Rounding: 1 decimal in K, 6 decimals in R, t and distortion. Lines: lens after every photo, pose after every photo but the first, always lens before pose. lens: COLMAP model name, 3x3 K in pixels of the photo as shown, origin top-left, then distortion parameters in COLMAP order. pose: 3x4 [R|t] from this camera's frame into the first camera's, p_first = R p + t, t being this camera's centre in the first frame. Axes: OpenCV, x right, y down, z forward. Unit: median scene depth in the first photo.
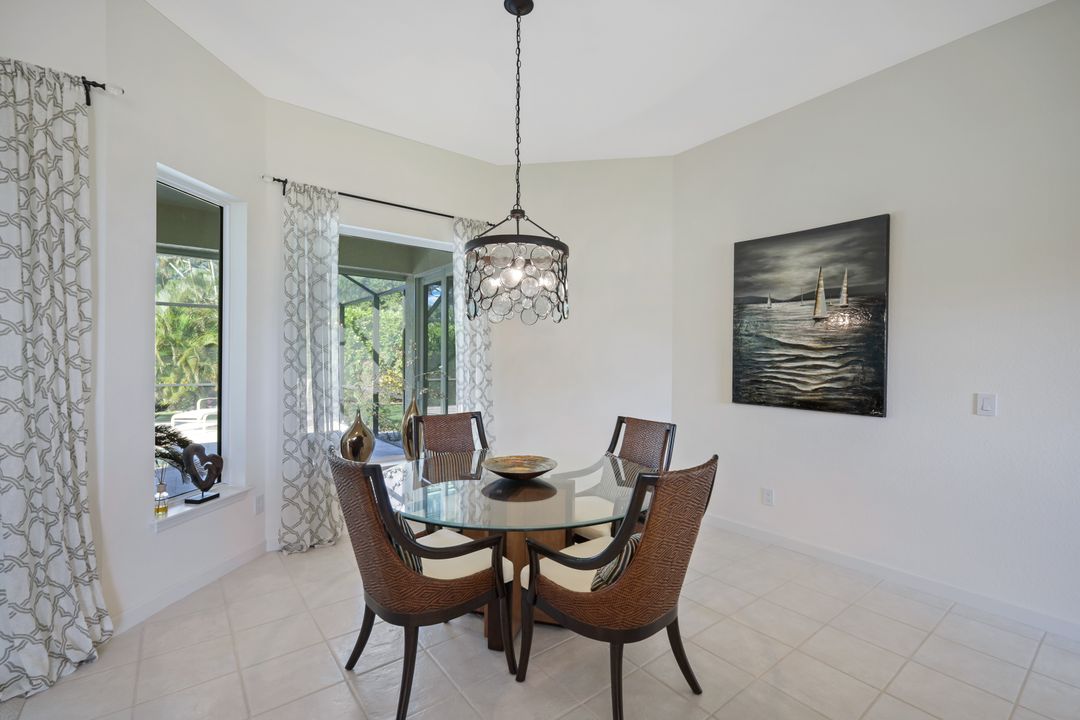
lens RADIAL K [[473.9, 0, 541.1], [0, 473.9, 355.8], [0, 0, 1]] dist [0.003858, 0.000815]
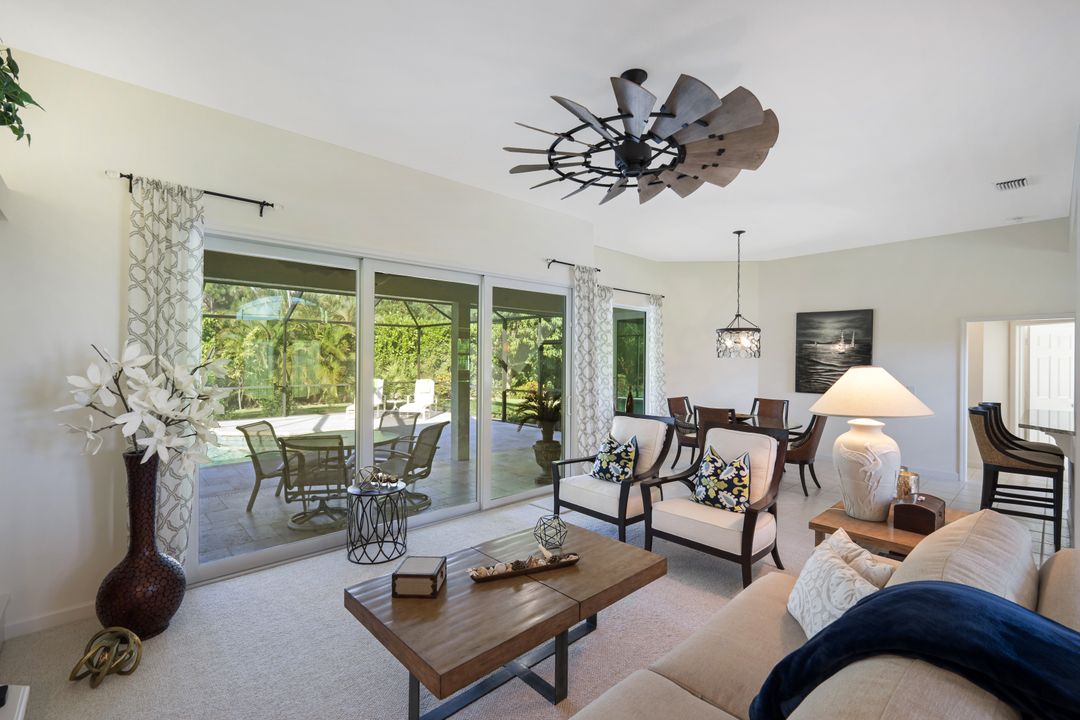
lens RADIAL K [[473.9, 0, 544.0], [0, 473.9, 358.3], [0, 0, 1]] dist [0.003858, 0.000815]
pose [[0.995295, 0.001636, 0.096880, -0.964213], [-0.001937, 0.999994, 0.003009, -0.055061], [-0.096875, -0.003183, 0.995291, -1.019917]]
